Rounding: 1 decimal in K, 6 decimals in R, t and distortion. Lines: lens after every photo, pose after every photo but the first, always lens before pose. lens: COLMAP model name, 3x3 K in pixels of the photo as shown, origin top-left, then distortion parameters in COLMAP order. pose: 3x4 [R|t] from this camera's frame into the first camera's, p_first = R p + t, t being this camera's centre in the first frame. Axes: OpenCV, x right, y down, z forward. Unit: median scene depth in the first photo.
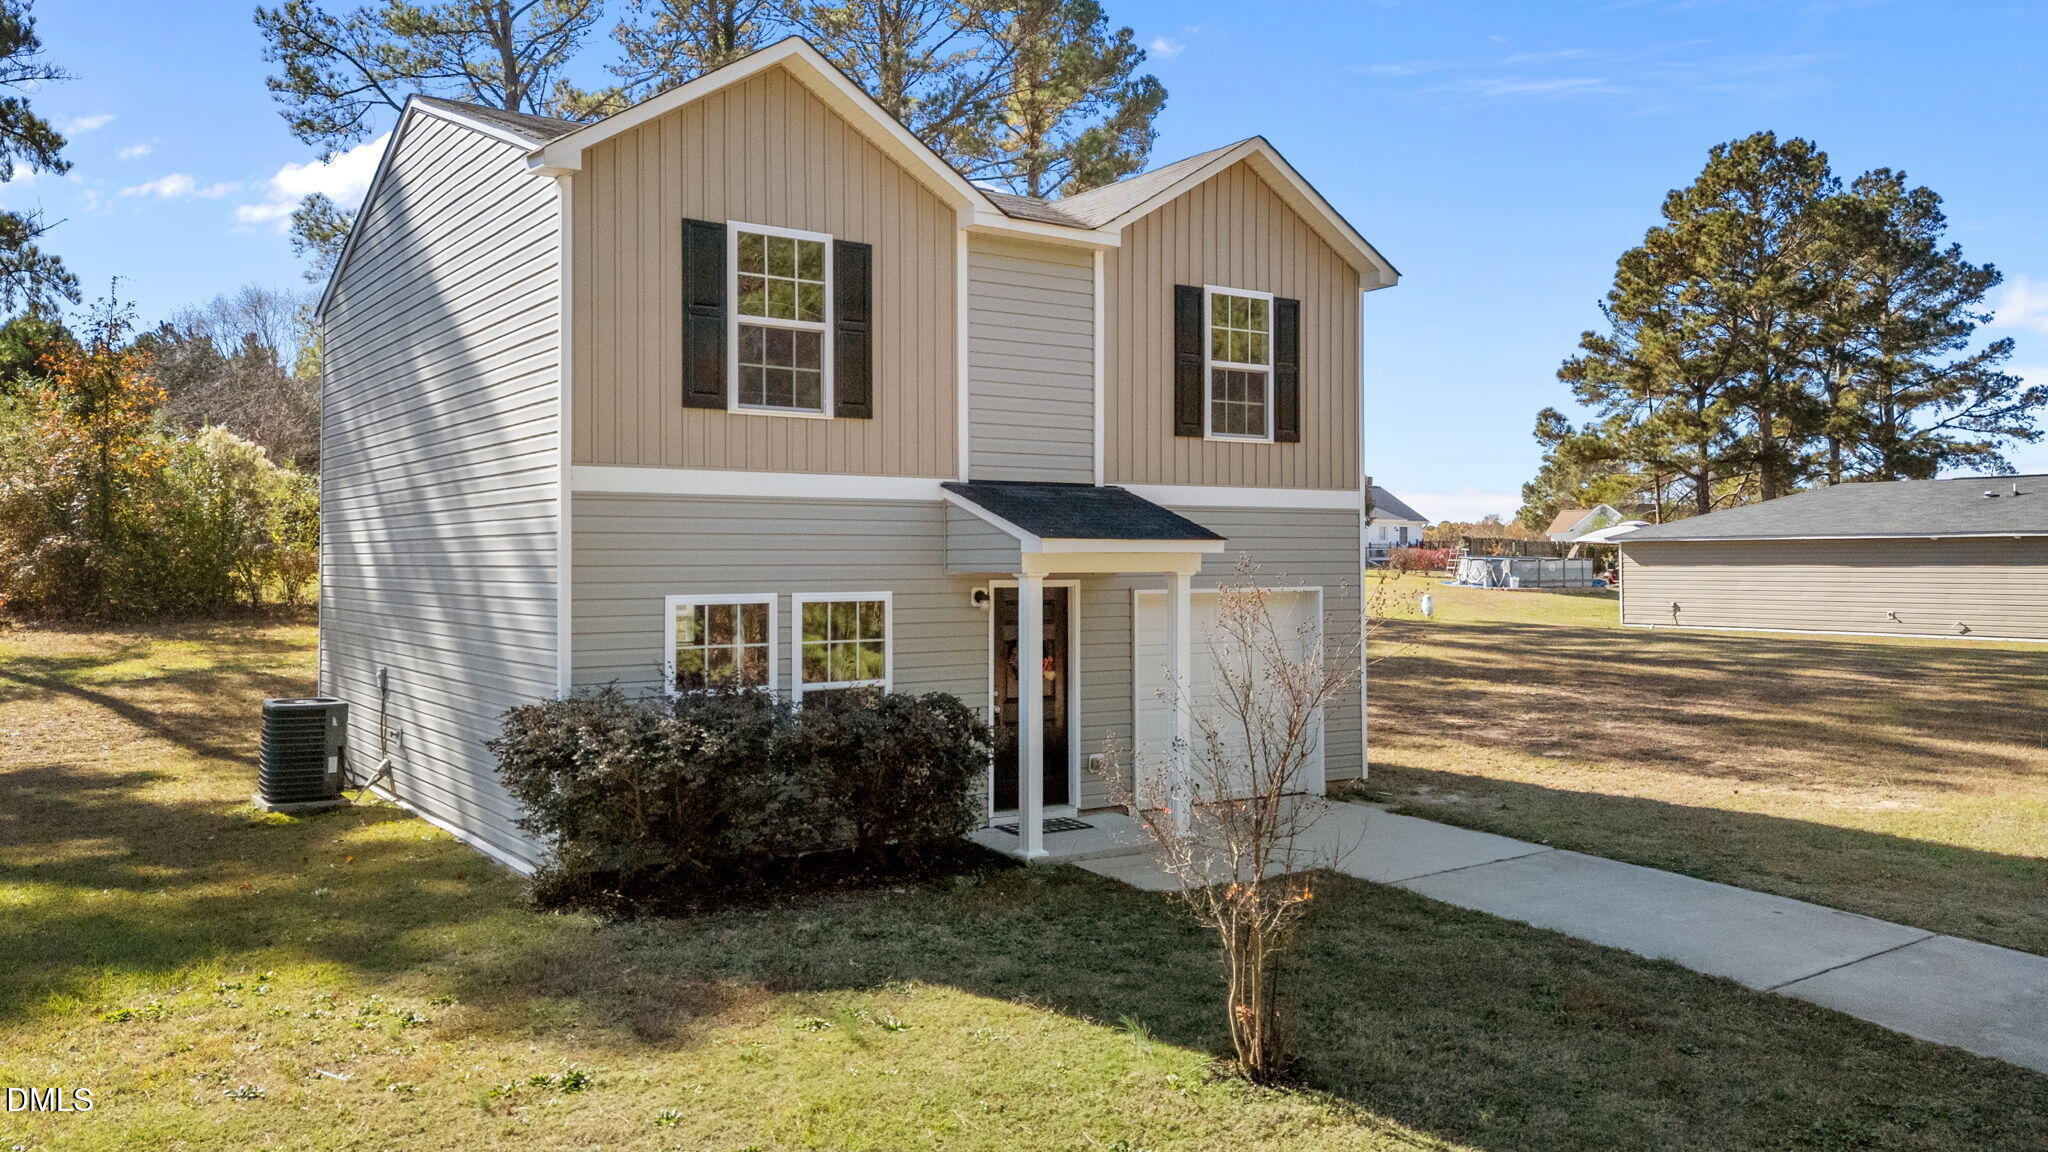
lens RADIAL K [[1523.0, 0, 1024.0], [0, 1523.0, 576.0], [0, 0, 1]] dist [-0.003961, -0.000307]
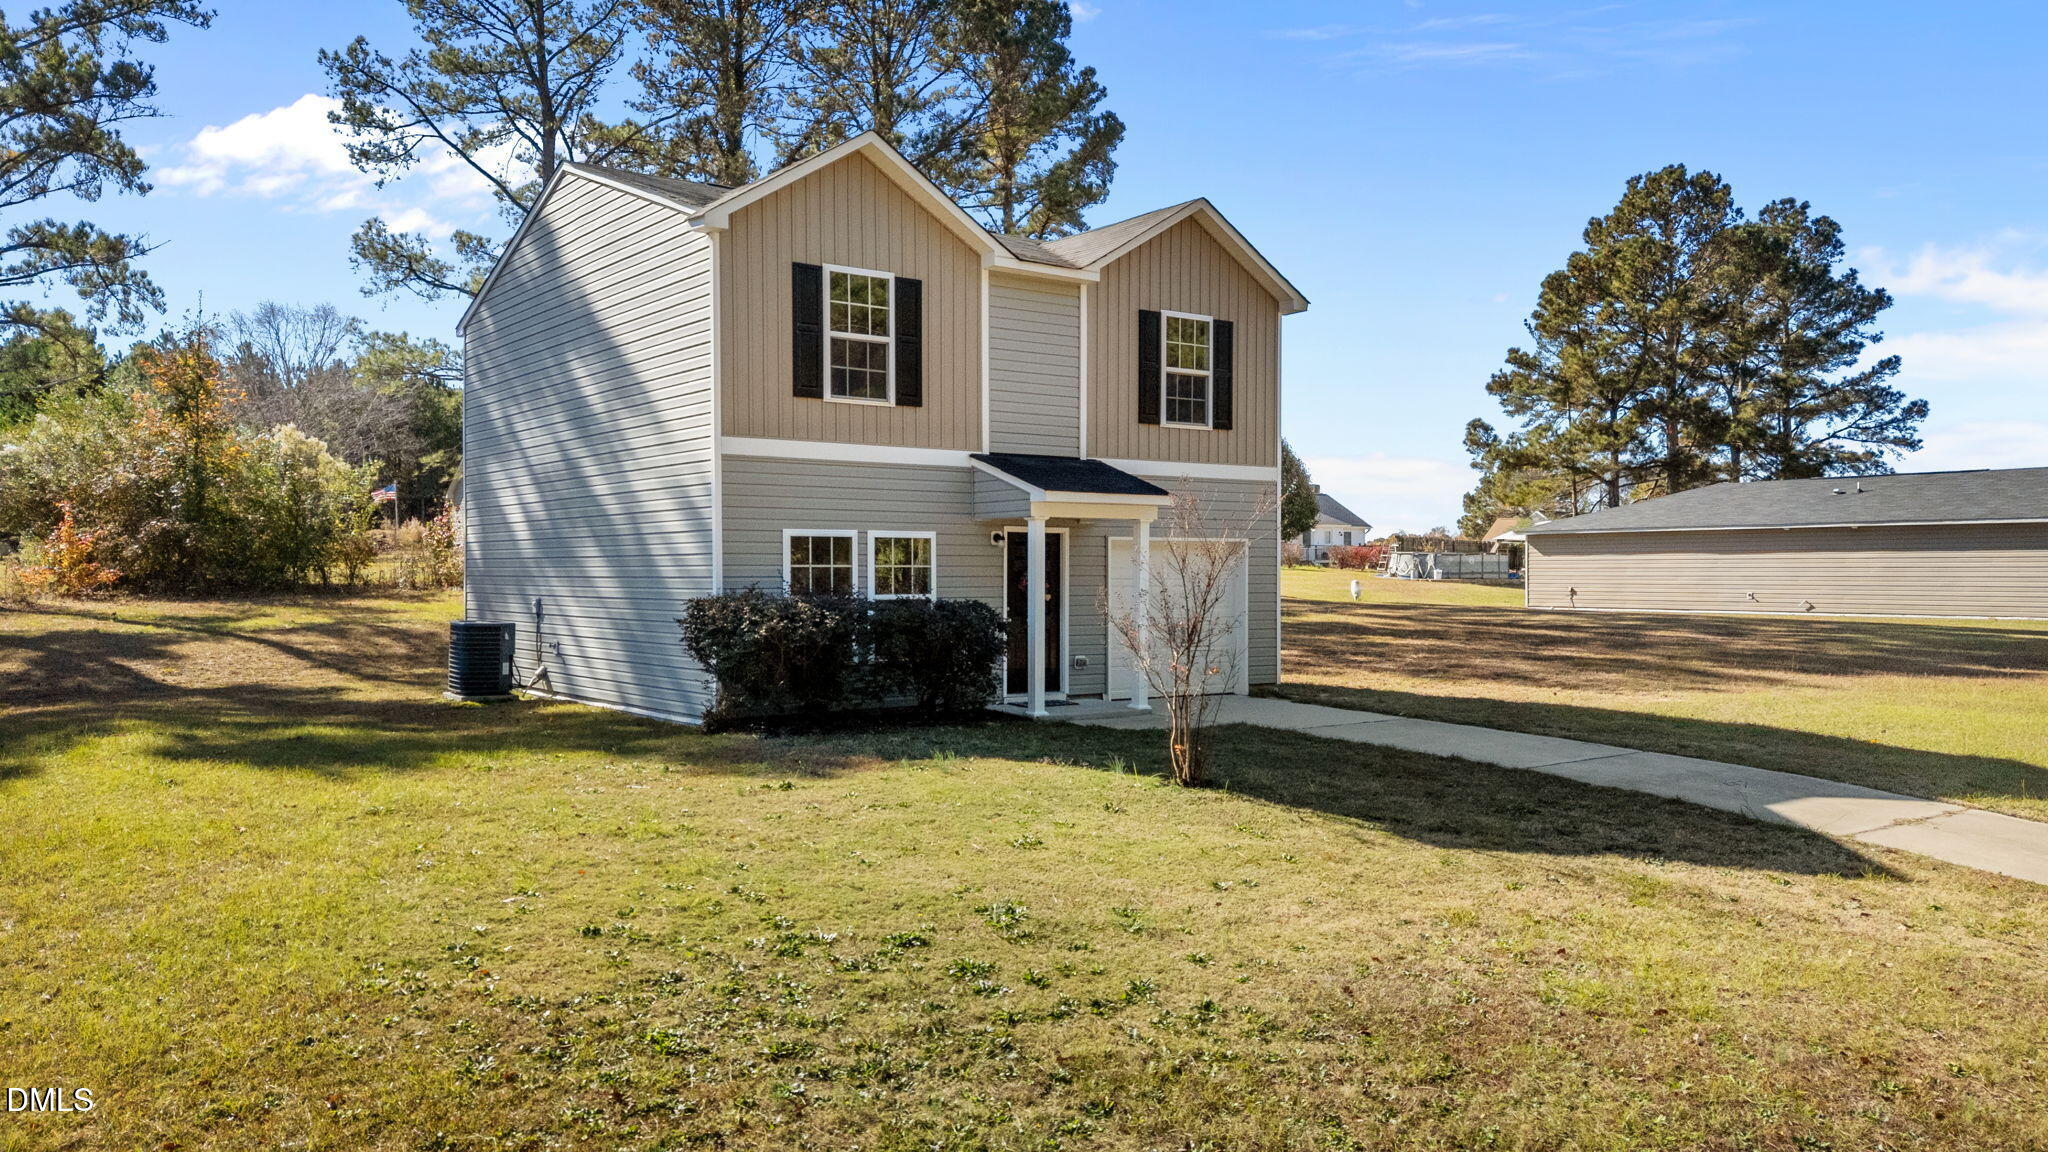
lens RADIAL K [[1491.3, 0, 1016.1], [0, 1491.3, 644.7], [0, 0, 1]] dist [0.000499, -0.002298]
pose [[0.999776, 0.002152, 0.021044, -0.015320], [-0.002968, 0.999241, 0.038853, 0.022072], [-0.020945, -0.038907, 0.999023, -0.134925]]
